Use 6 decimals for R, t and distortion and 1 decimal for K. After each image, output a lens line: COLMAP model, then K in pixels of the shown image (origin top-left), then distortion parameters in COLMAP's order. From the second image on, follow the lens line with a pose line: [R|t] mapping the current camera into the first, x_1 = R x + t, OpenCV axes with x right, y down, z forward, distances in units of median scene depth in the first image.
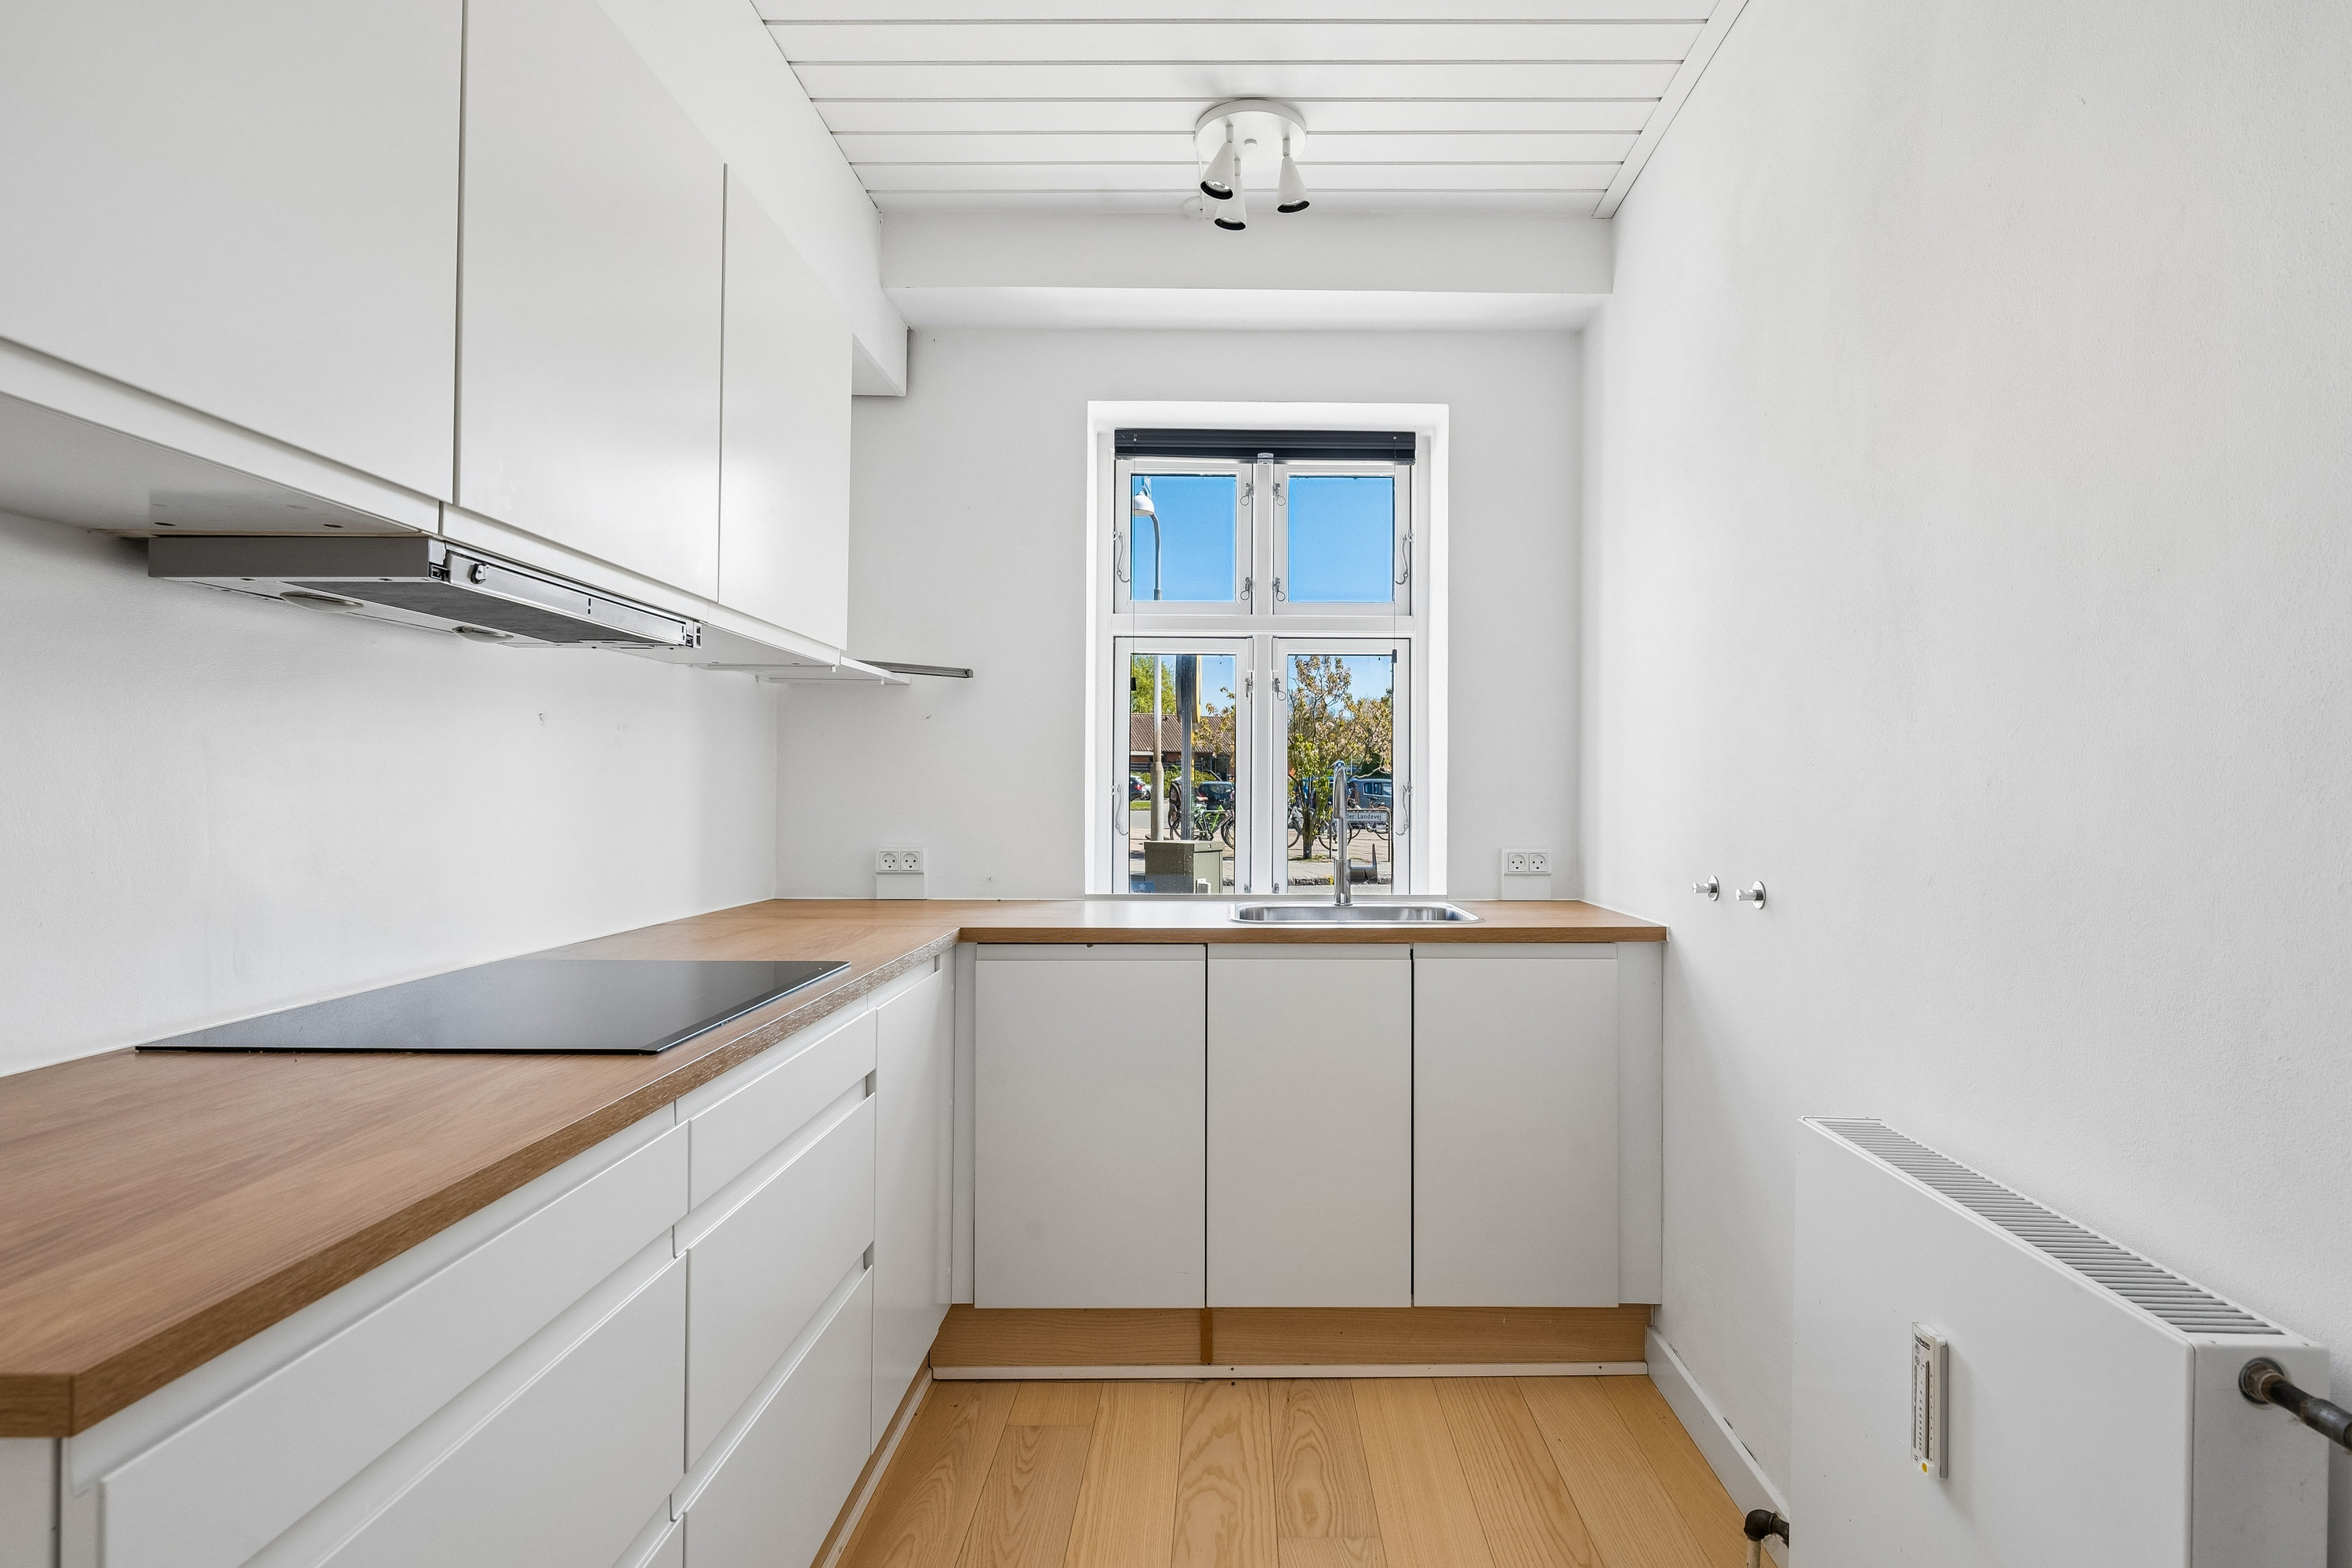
lens RADIAL K [[1166.0, 0, 1243.8], [0, 1166.0, 793.3], [0, 0, 1]] dist [-0.002295, -0.000360]
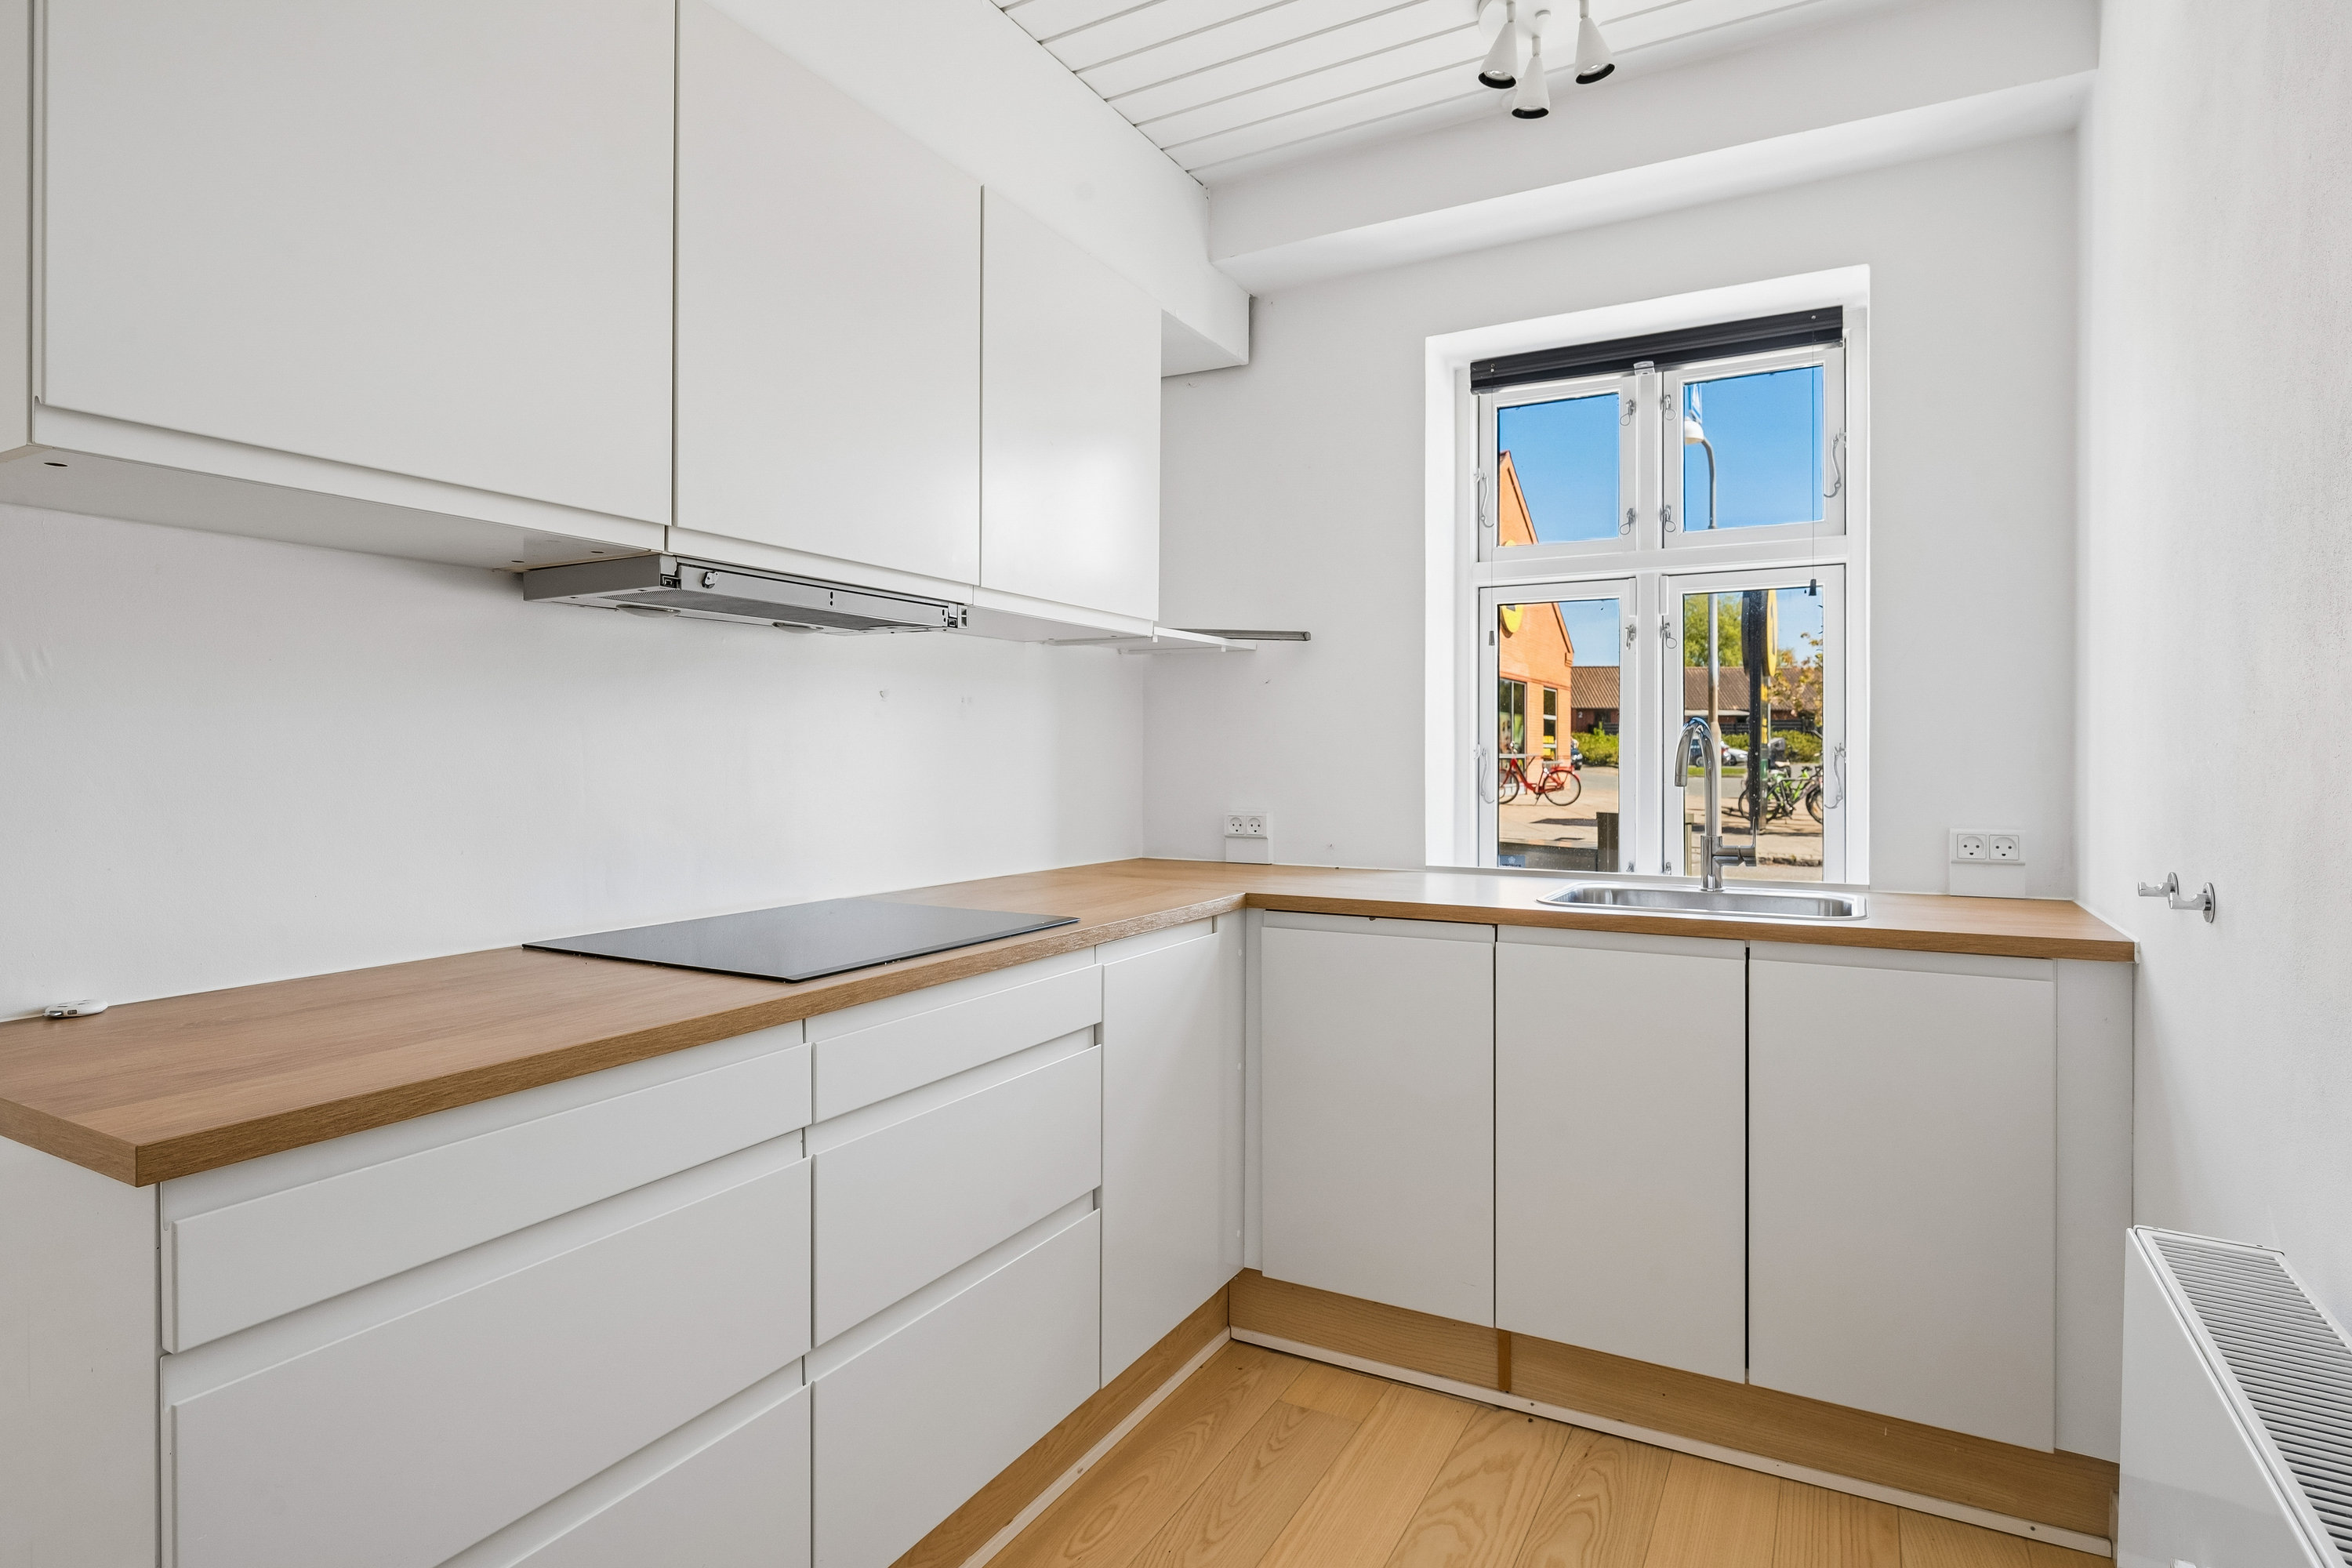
lens RADIAL K [[1211.6, 0, 1182.1], [0, 1211.6, 770.4], [0, 0, 1]] dist [-0.004493, 0.000181]
pose [[0.872398, 0.002331, -0.488791, 0.206568], [0.002469, 0.999955, 0.009175, 0.000774], [0.488790, -0.009211, 0.872353, 0.067335]]
